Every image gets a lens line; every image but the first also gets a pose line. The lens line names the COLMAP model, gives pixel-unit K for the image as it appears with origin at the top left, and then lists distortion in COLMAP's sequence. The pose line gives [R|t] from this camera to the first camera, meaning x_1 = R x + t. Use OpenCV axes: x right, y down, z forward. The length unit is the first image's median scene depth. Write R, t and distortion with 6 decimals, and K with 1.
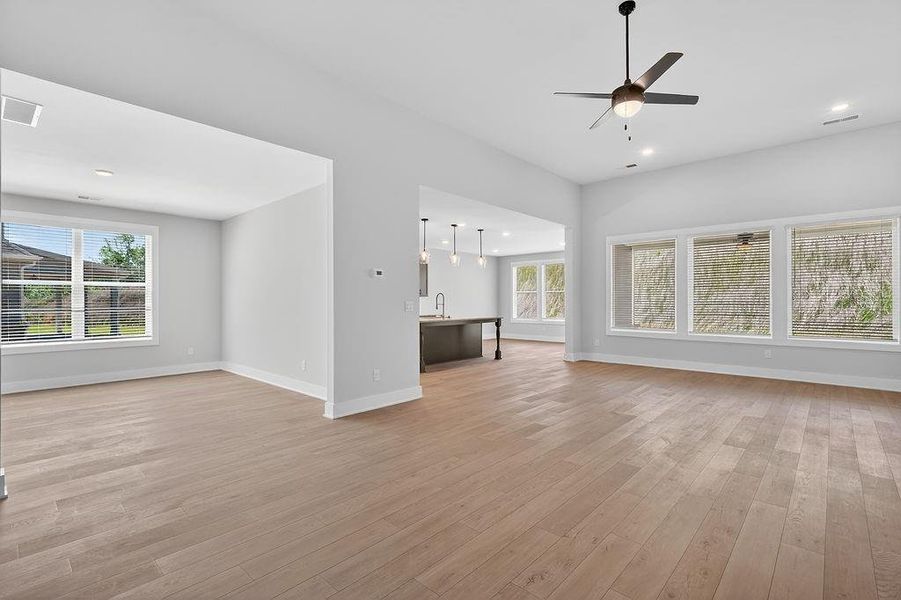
lens RADIAL K [[416.0, 0, 448.2], [0, 416.0, 301.0], [0, 0, 1]] dist [0.000717, 0.000056]
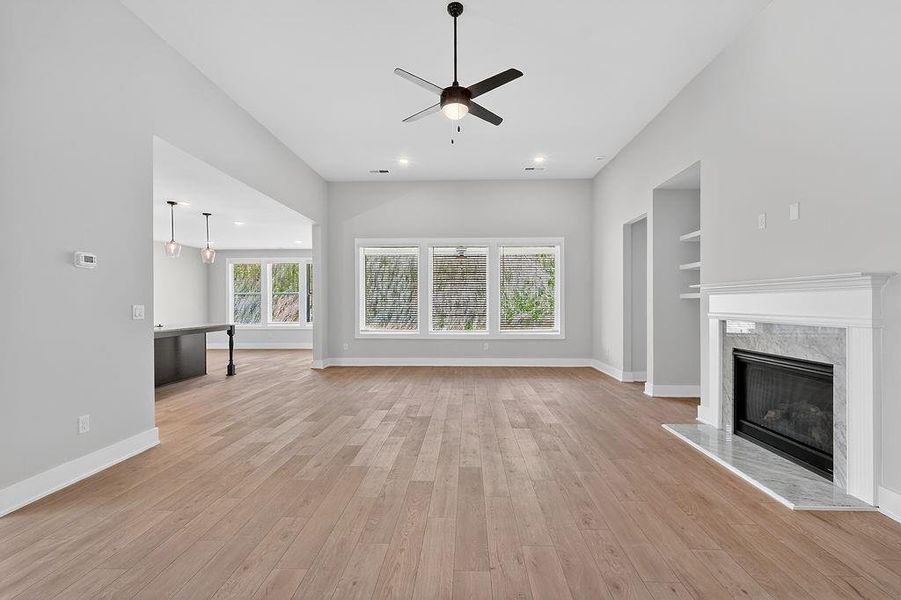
lens RADIAL K [[420.0, 0, 451.3], [0, 420.0, 304.8], [0, 0, 1]] dist [0.000538, -0.000472]
pose [[0.758925, -0.003039, 0.651171, -0.097882], [0.001991, 0.999995, 0.002345, 0.000179], [-0.651175, -0.000483, 0.758928, 0.101159]]
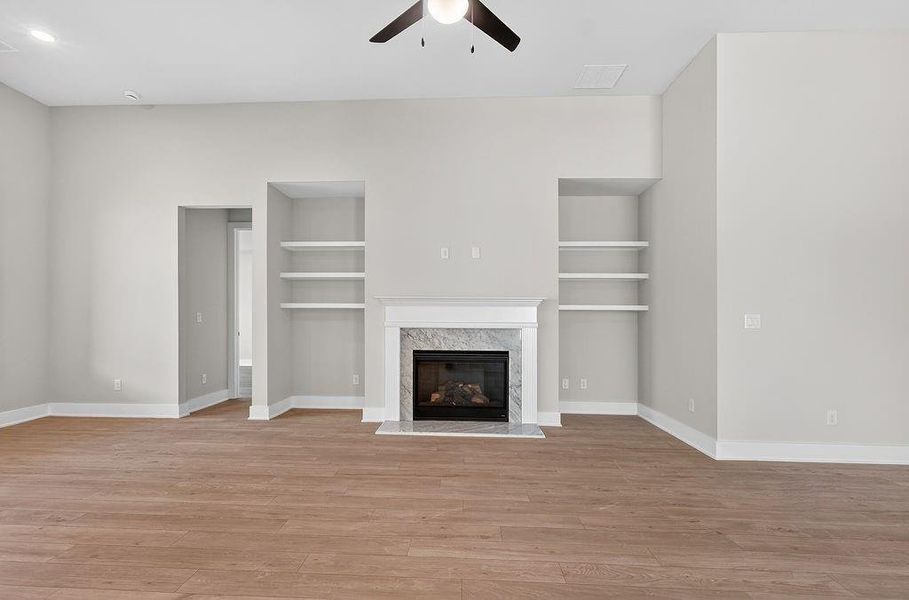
lens RADIAL K [[434.8, 0, 435.6], [0, 434.8, 313.2], [0, 0, 1]] dist [-0.000094, 0.000181]
pose [[-0.625194, -0.002749, 0.780465, -0.039291], [-0.003511, 0.999994, 0.000710, -0.001053], [-0.780462, -0.002297, -0.625199, 0.598077]]
